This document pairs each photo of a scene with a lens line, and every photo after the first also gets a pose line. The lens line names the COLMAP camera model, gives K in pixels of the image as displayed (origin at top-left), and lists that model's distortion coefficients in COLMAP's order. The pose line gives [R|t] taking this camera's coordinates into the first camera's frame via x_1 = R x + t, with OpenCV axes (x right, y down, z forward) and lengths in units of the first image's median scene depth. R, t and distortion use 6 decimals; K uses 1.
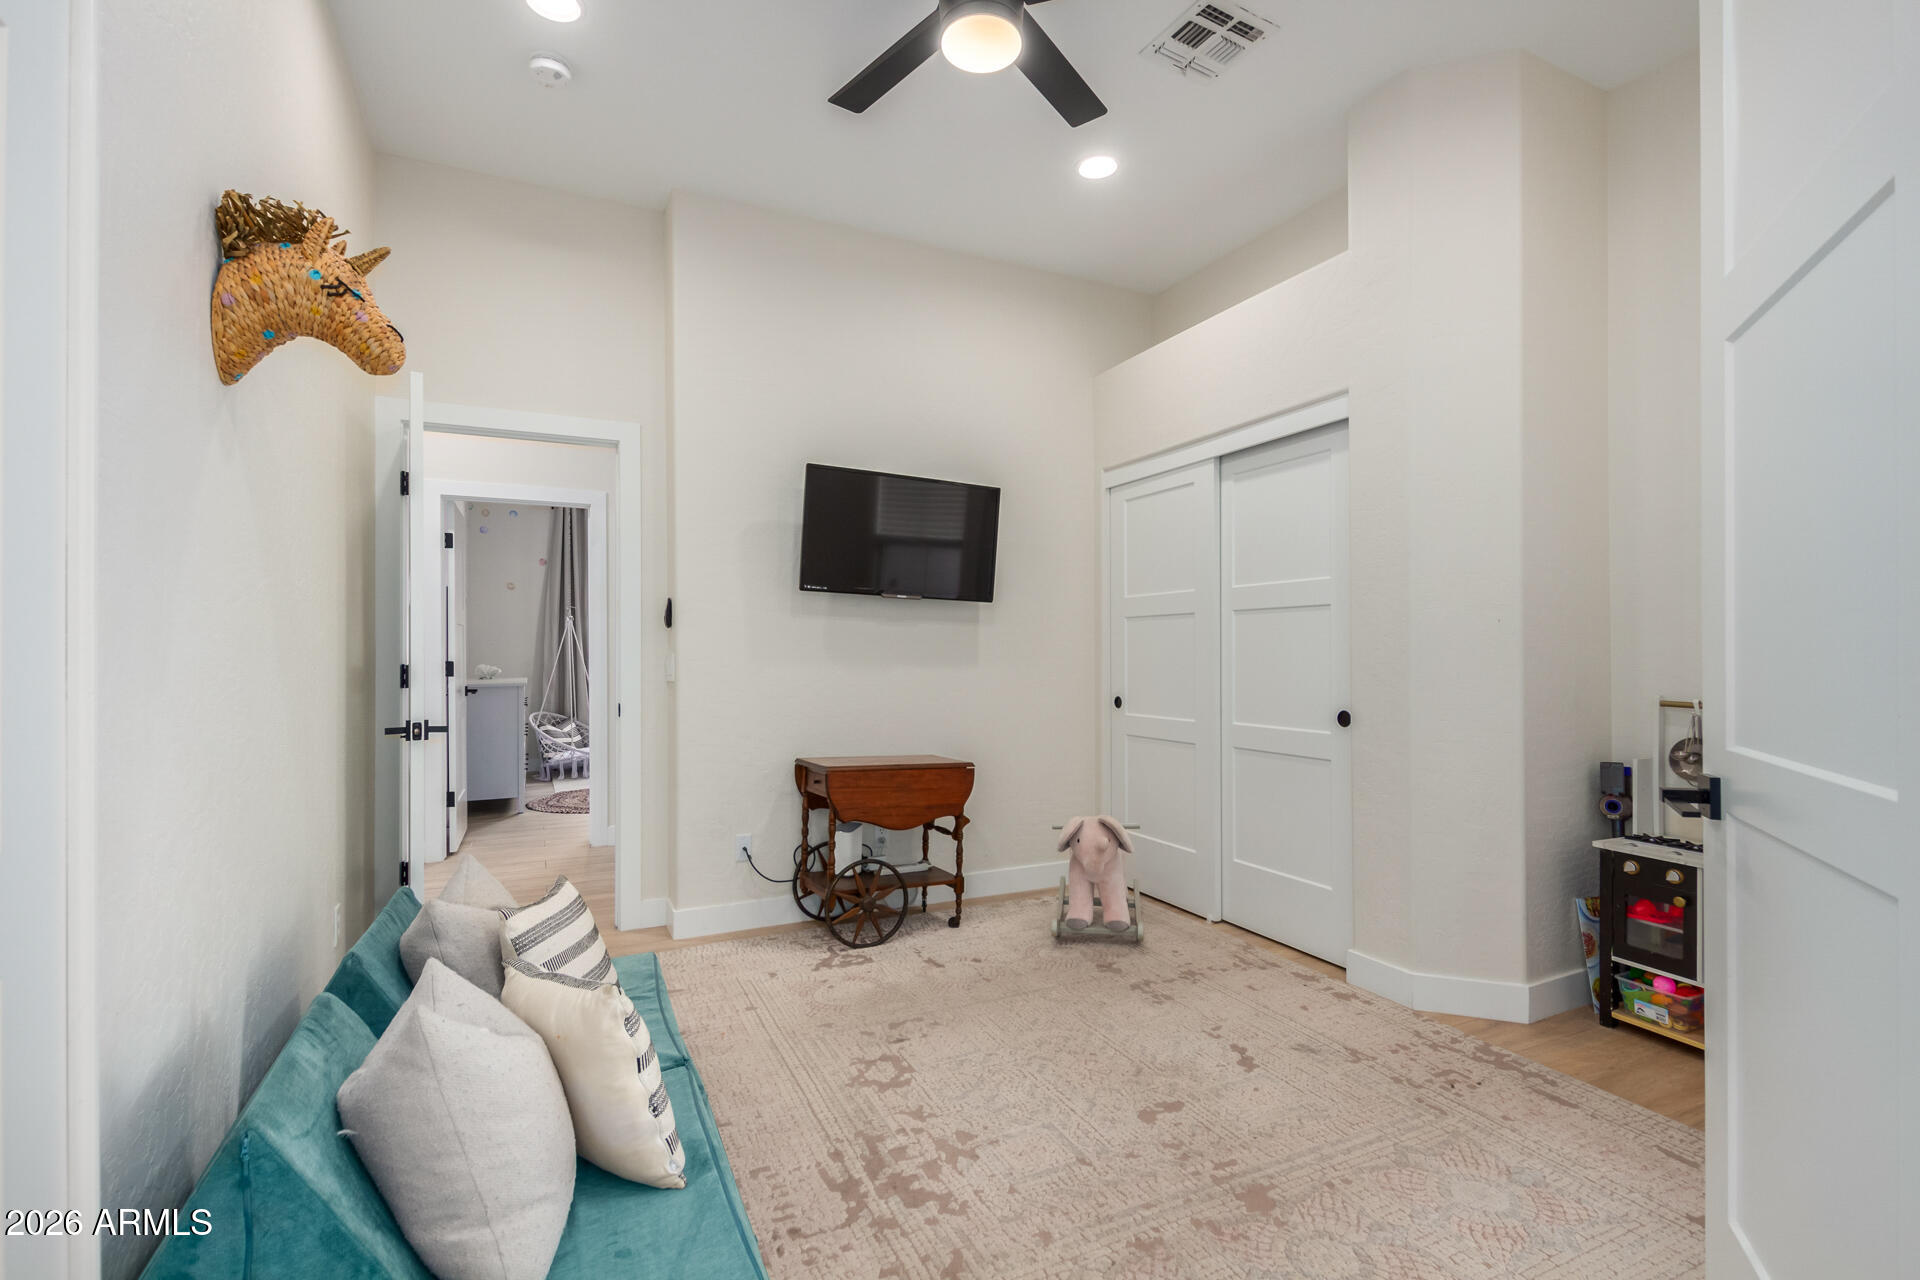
lens RADIAL K [[882.9, 0, 957.8], [0, 882.9, 649.6], [0, 0, 1]] dist [0.010128, -0.002664]
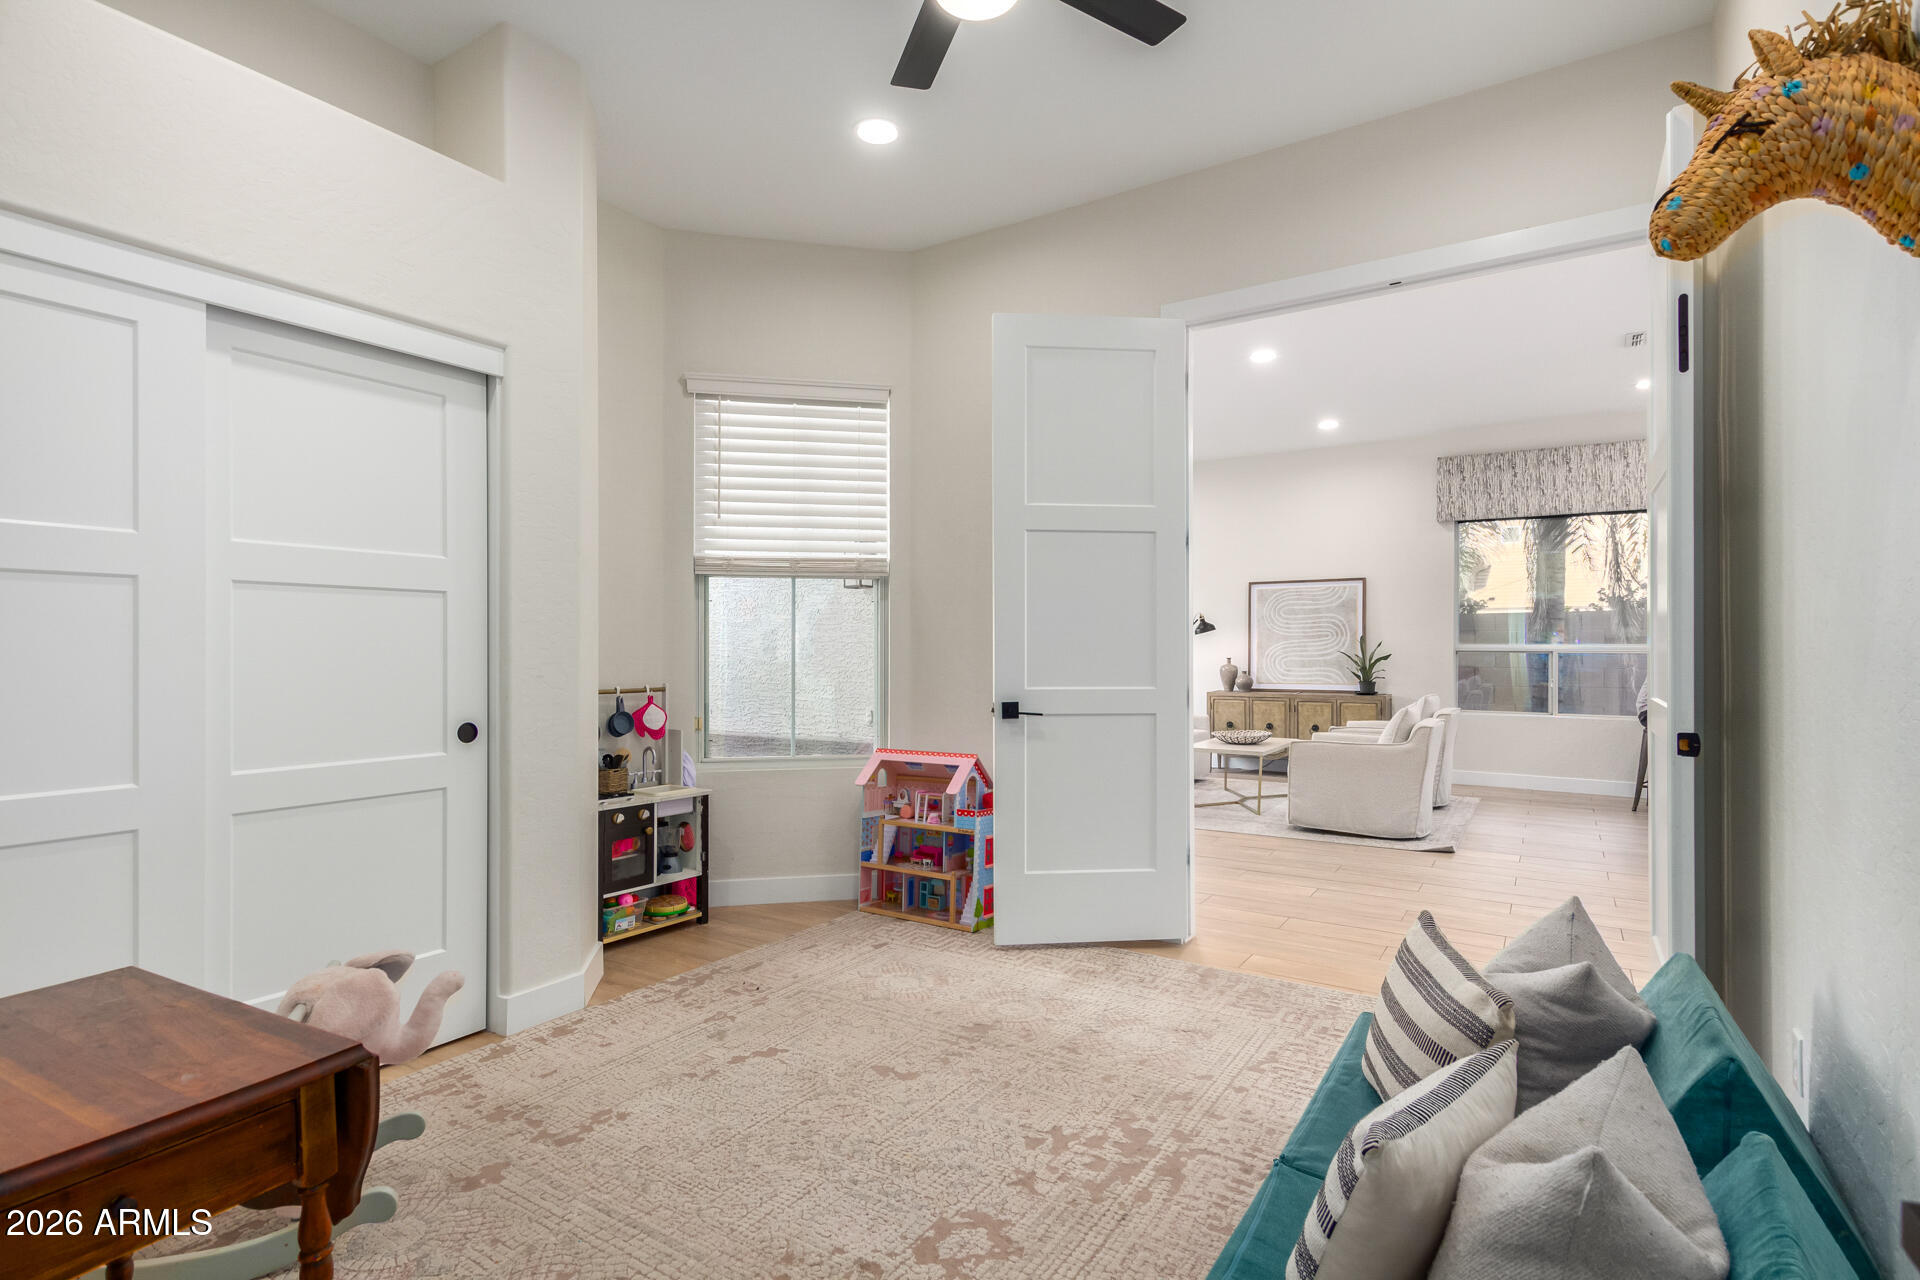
lens RADIAL K [[882.9, 0, 1010.2], [0, 882.9, 646.3], [0, 0, 1]] dist [0.010128, -0.002664]
pose [[-0.542538, 0.006057, 0.840010, -0.685044], [-0.000710, 0.999970, -0.007669, 0.005238], [-0.840031, -0.004757, -0.542517, 1.320307]]
